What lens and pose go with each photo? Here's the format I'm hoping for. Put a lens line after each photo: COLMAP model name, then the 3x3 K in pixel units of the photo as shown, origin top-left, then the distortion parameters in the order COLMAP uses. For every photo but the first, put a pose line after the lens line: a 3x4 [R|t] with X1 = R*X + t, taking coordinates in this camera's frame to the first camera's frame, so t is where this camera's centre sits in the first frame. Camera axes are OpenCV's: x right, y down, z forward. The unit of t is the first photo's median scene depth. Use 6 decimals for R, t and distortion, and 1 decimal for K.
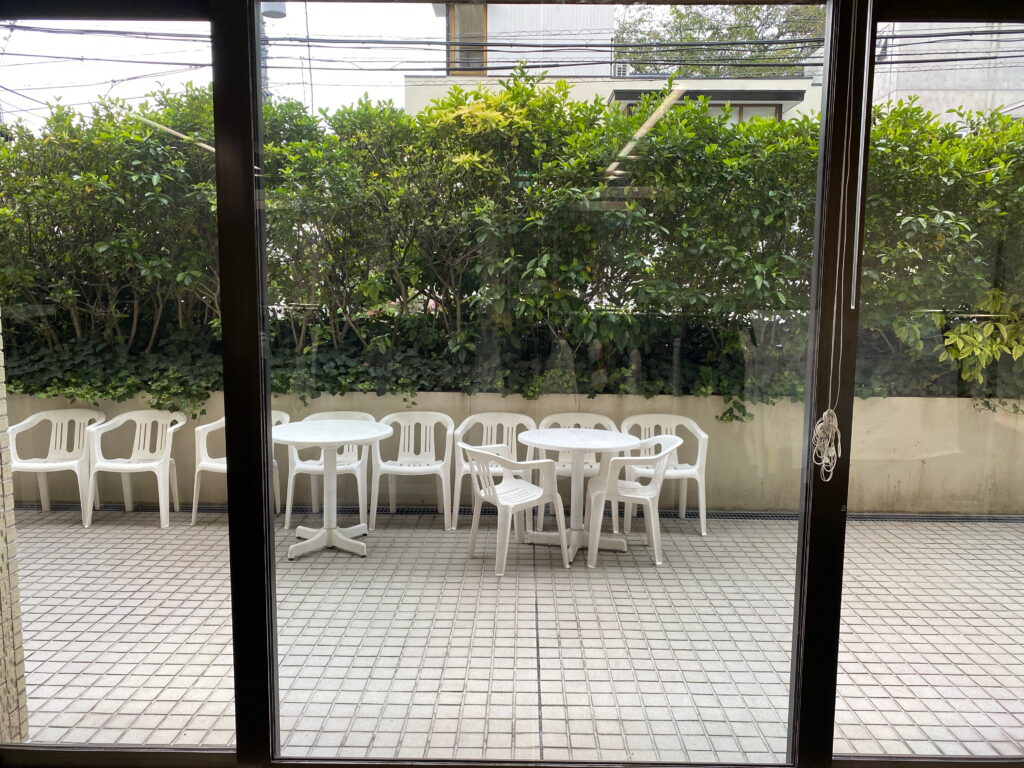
lens RADIAL K [[790.9, 0, 512.0], [0, 790.9, 384.0], [0, 0, 1]] dist [0.031927, -0.002320]
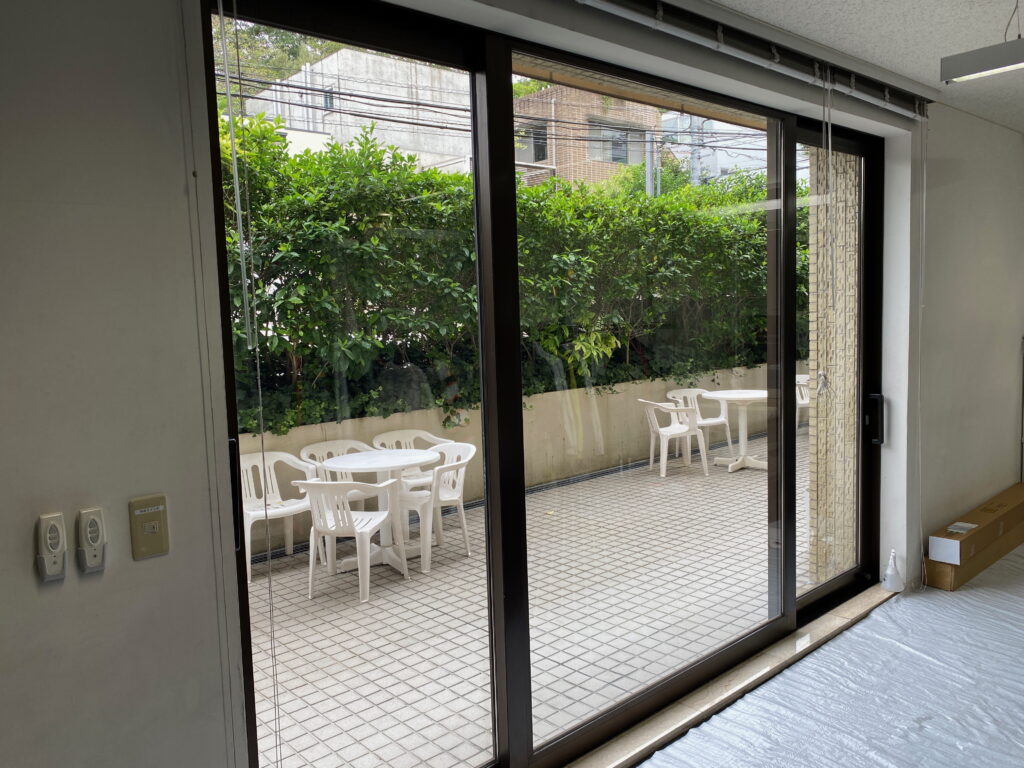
lens RADIAL K [[790.9, 0, 512.0], [0, 790.9, 384.0], [0, 0, 1]] dist [0.031927, -0.002320]
pose [[0.738217, -0.096473, 0.667630, -0.411399], [0.137108, 0.990520, -0.008472, 0.005350], [-0.660483, 0.097791, 0.744445, 0.093185]]
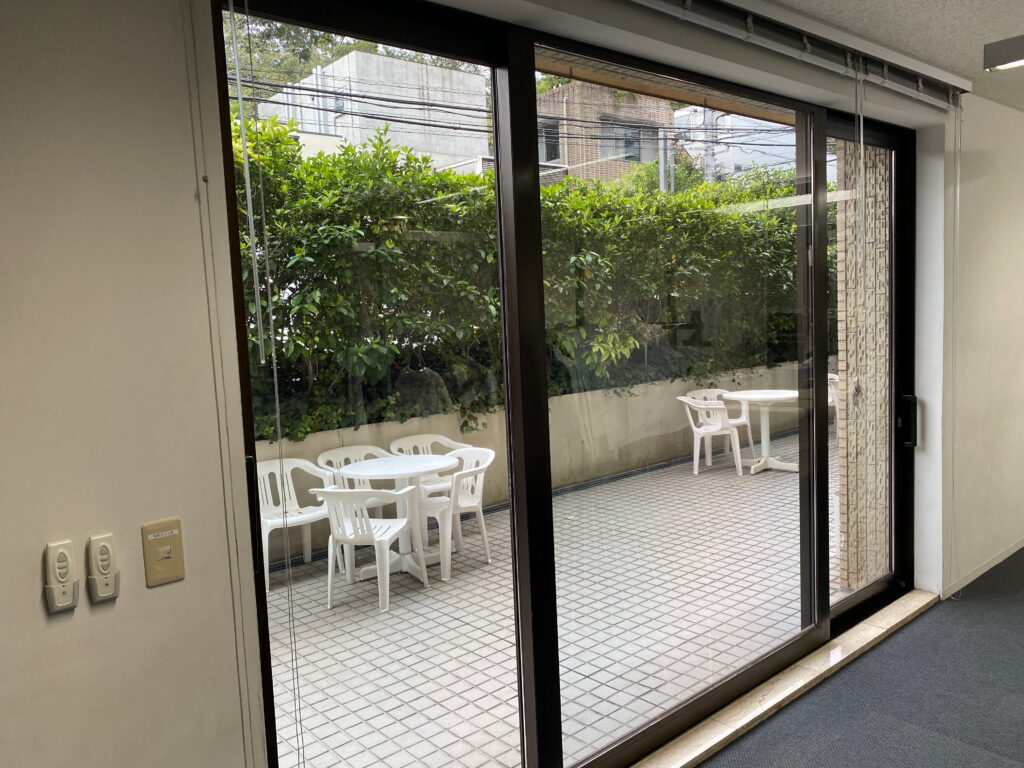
lens RADIAL K [[788.6, 0, 511.6], [0, 788.6, 387.2], [0, 0, 1]] dist [0.034073, -0.001572]
pose [[0.748560, -0.107462, 0.654301, -0.403676], [0.147637, 0.989020, -0.006470, -0.000525], [-0.646421, 0.101442, 0.756207, 0.110525]]
